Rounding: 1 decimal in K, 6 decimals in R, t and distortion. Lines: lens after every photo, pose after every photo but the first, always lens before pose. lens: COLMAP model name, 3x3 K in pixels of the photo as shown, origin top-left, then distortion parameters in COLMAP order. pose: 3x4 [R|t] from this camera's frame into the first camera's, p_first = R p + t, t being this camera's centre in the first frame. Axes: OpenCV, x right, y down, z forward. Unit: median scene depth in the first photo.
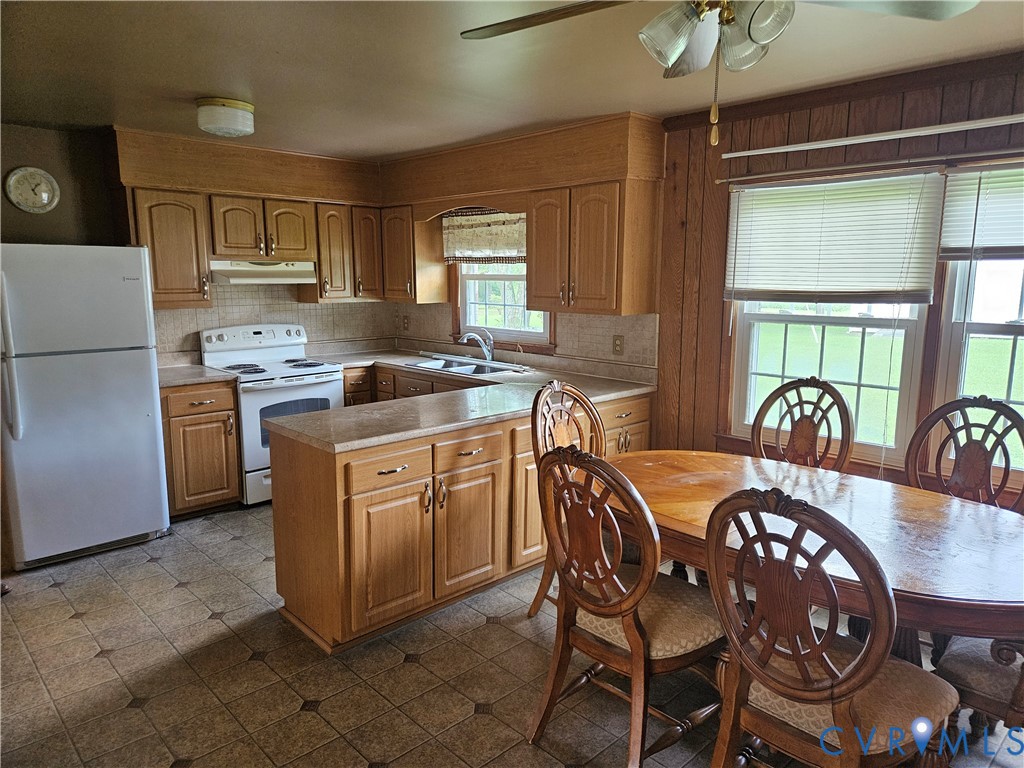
lens RADIAL K [[699.7, 0, 515.5], [0, 699.7, 385.6], [0, 0, 1]] dist [0.080053, -0.066792]
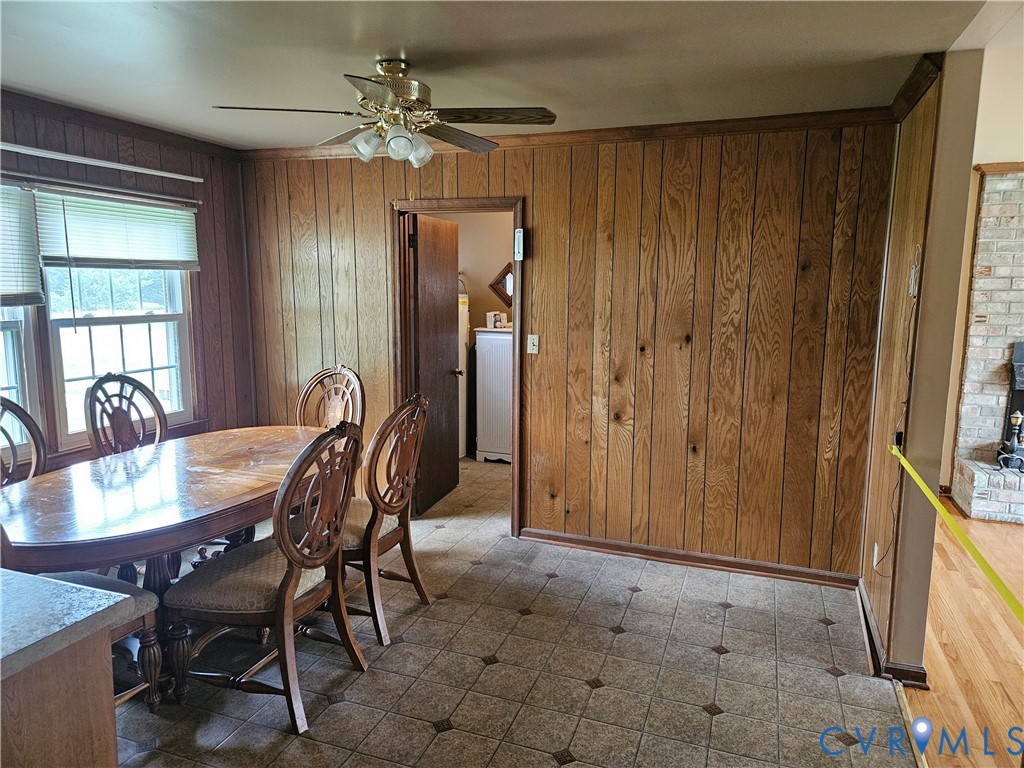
lens RADIAL K [[679.0, 0, 512.0], [0, 679.0, 384.0], [0, 0, 1]] dist [0.079536, -0.069371]
pose [[-0.432879, -0.138863, 0.890693, -0.867671], [0.138448, 0.966100, 0.217906, -0.152833], [-0.890757, 0.217642, -0.398979, 0.943705]]
